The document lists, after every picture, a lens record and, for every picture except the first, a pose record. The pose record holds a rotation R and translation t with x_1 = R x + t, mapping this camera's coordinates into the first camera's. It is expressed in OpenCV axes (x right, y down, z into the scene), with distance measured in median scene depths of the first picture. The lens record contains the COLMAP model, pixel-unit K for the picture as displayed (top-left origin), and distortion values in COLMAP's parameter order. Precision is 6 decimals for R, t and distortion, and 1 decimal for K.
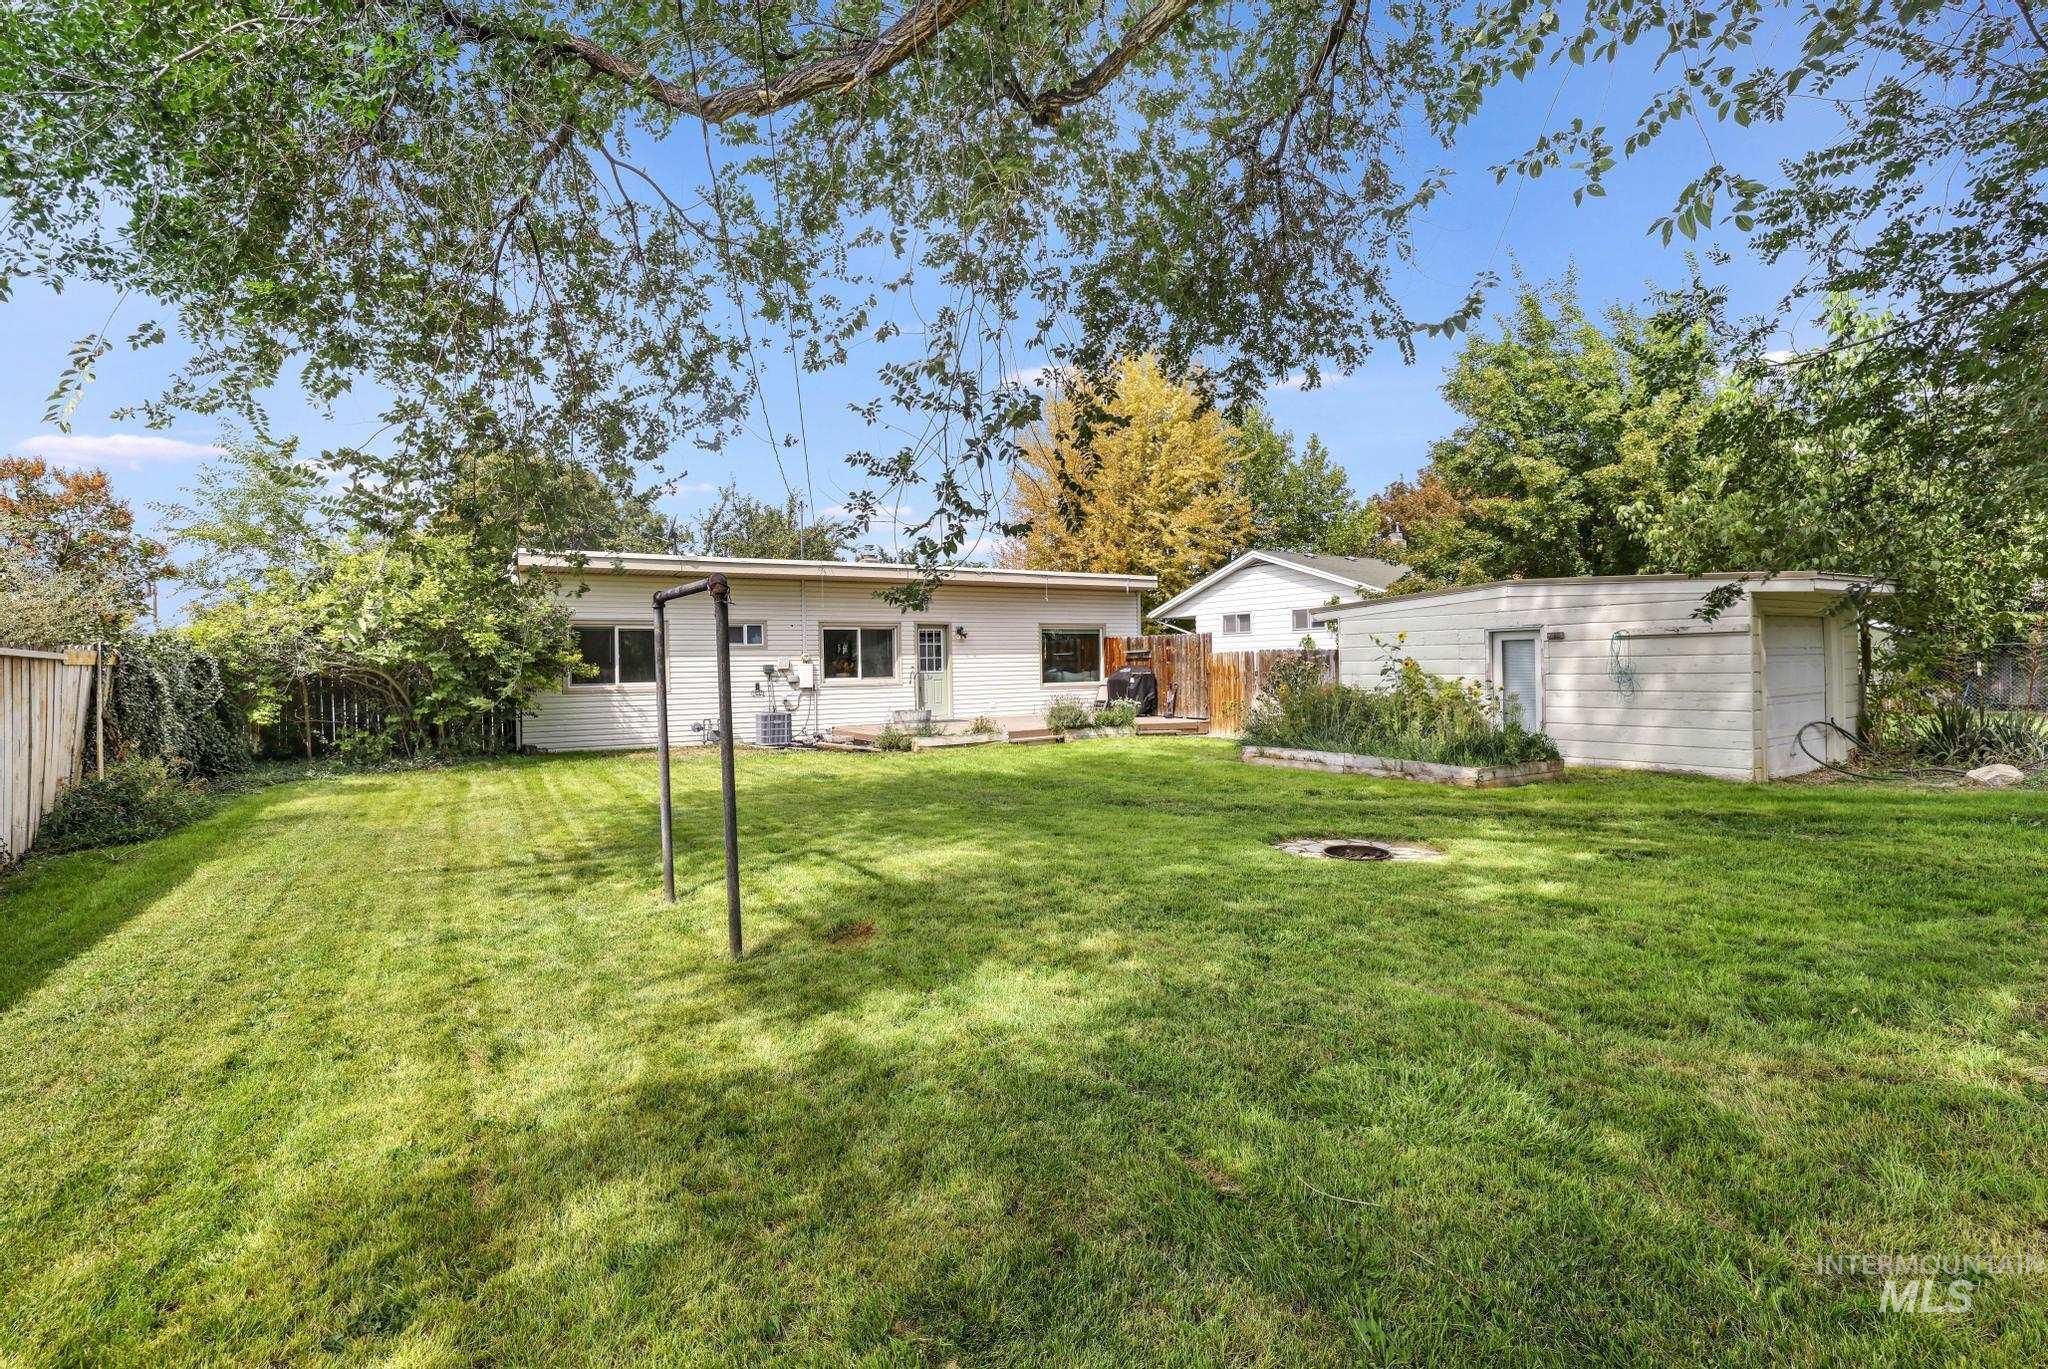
lens RADIAL K [[900.1, 0, 1029.8], [0, 900.1, 684.0], [0, 0, 1]] dist [0.023507, 0.000955]
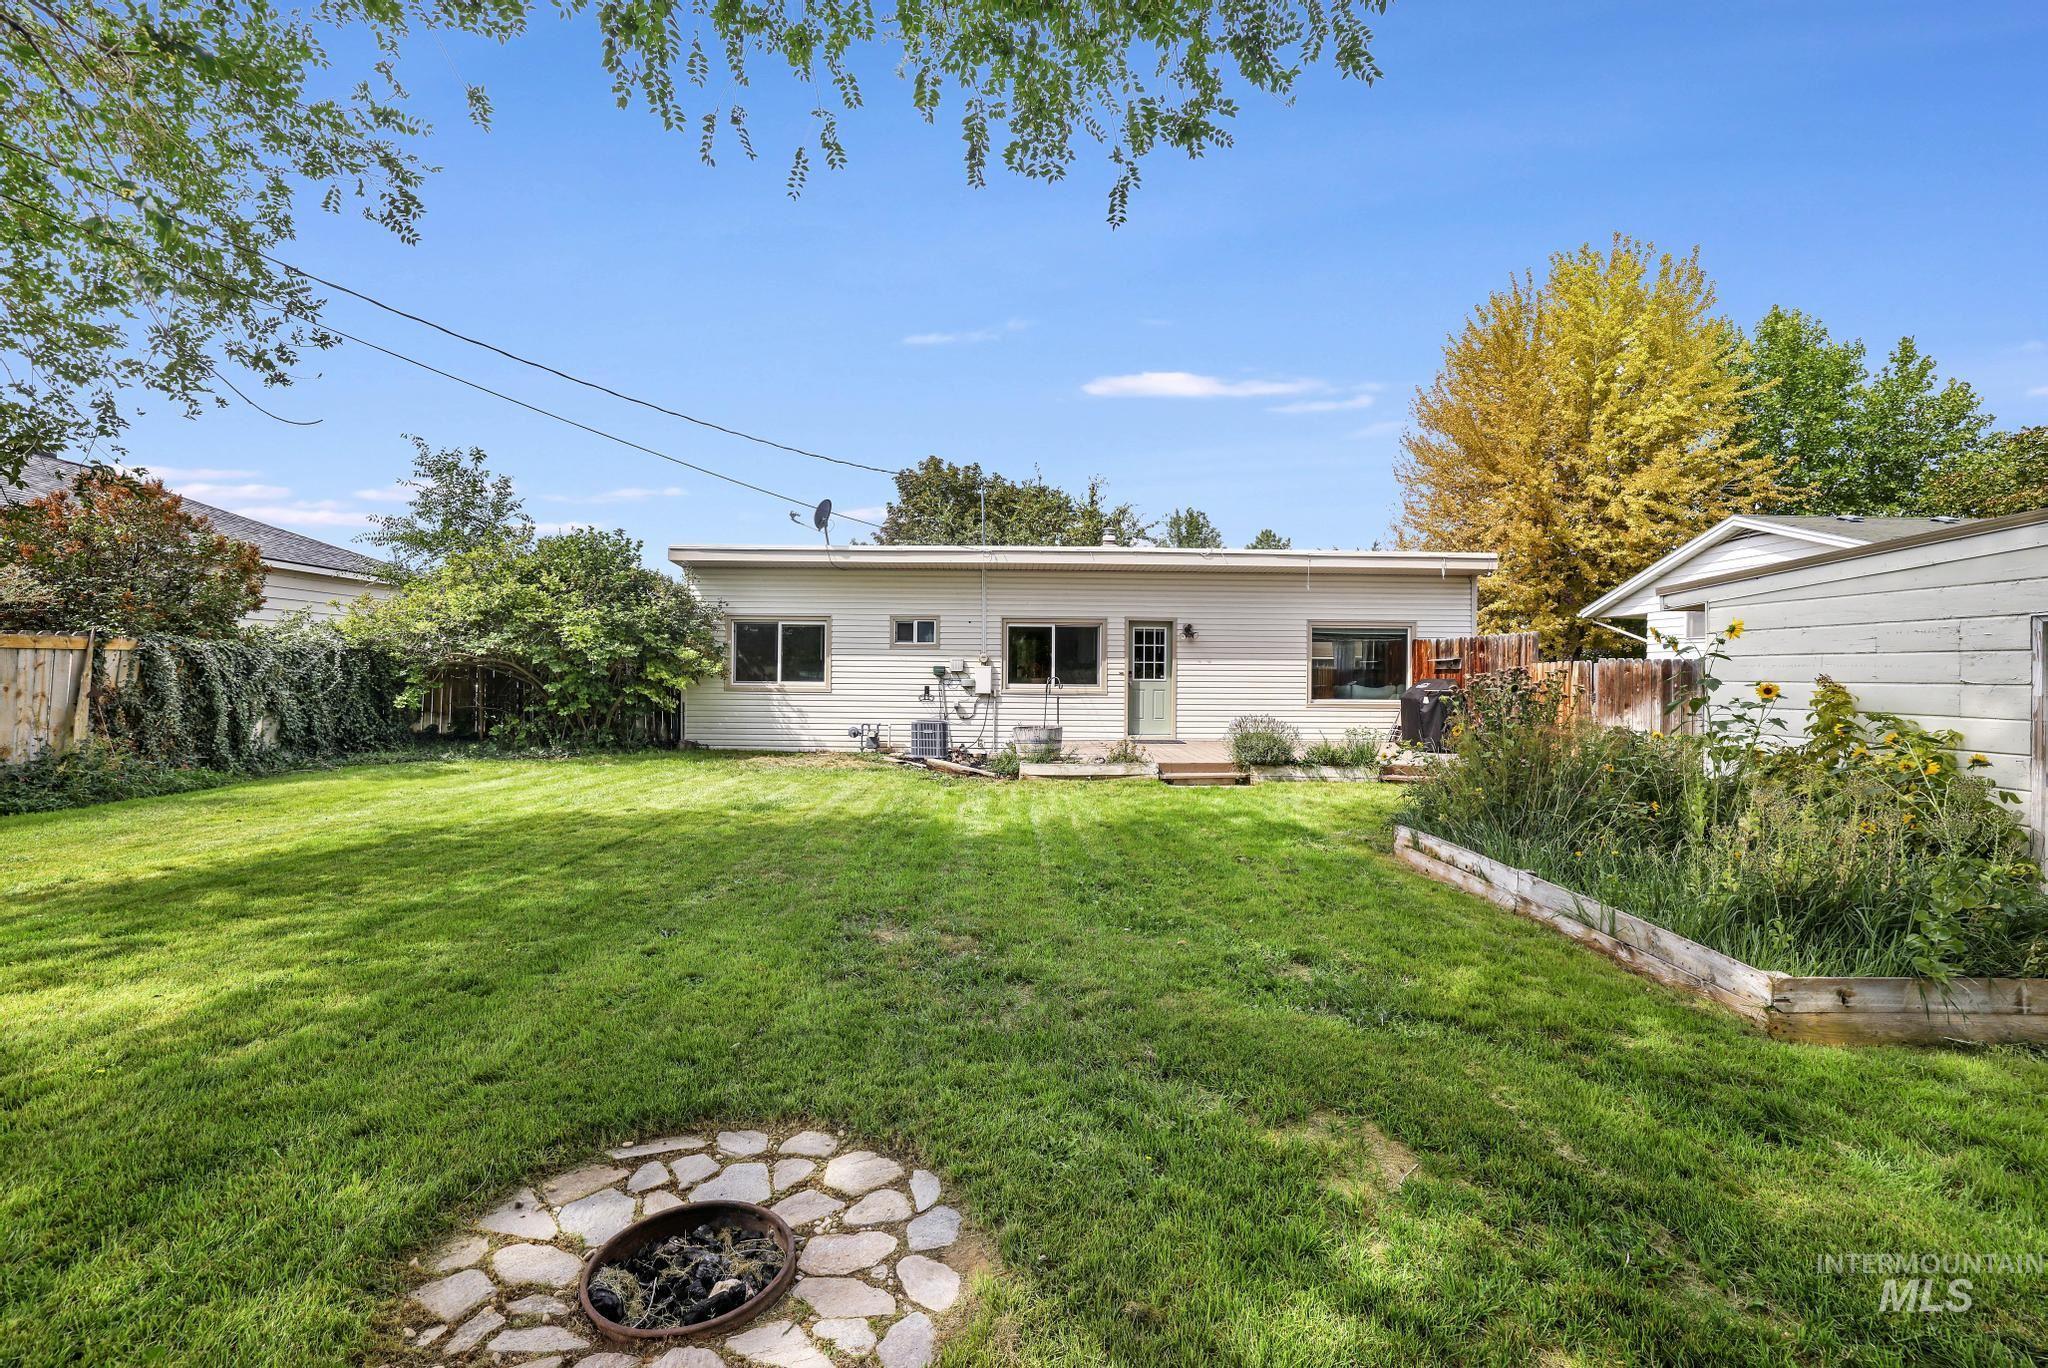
lens RADIAL K [[900.1, 0, 1019.5], [0, 900.1, 671.9], [0, 0, 1]] dist [0.023507, 0.000955]
pose [[0.874617, 0.024826, -0.484178, 0.202969], [-0.034914, 0.999320, -0.011827, -0.007744], [0.483556, 0.027249, 0.874889, 0.262379]]
